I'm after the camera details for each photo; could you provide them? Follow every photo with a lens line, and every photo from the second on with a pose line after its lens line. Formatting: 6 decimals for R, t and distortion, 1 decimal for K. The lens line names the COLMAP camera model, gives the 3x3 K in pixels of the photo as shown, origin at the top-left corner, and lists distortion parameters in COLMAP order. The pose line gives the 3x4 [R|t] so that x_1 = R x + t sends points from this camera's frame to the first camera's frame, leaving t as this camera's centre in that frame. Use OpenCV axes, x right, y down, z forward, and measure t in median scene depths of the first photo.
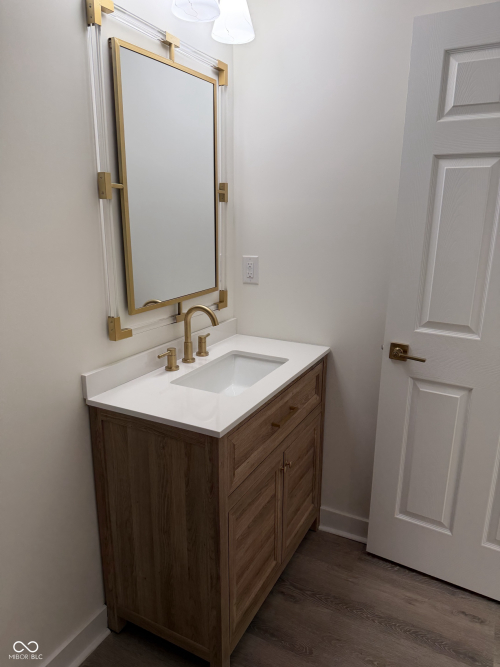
lens RADIAL K [[470.0, 0, 250.0], [0, 470.0, 333.5], [0, 0, 1]] dist [0.042517, -0.057980]
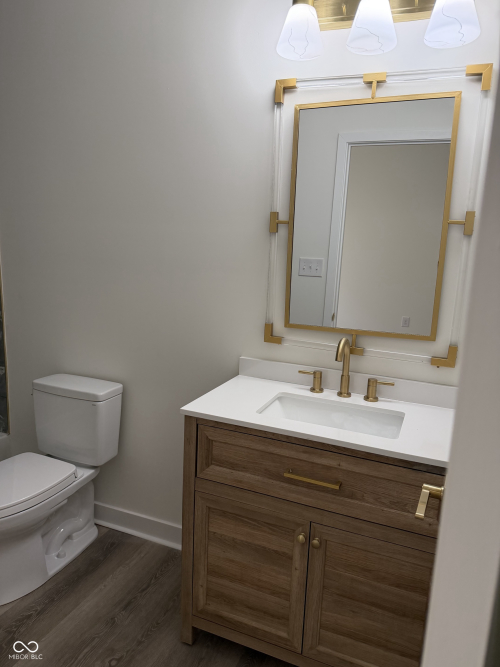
lens RADIAL K [[470.0, 0, 250.0], [0, 470.0, 333.5], [0, 0, 1]] dist [0.042517, -0.057980]
pose [[0.111183, 0.178733, -0.977596, 0.891227], [-0.293899, 0.945608, 0.139459, -0.160540], [0.949348, 0.271809, 0.157665, 0.725051]]
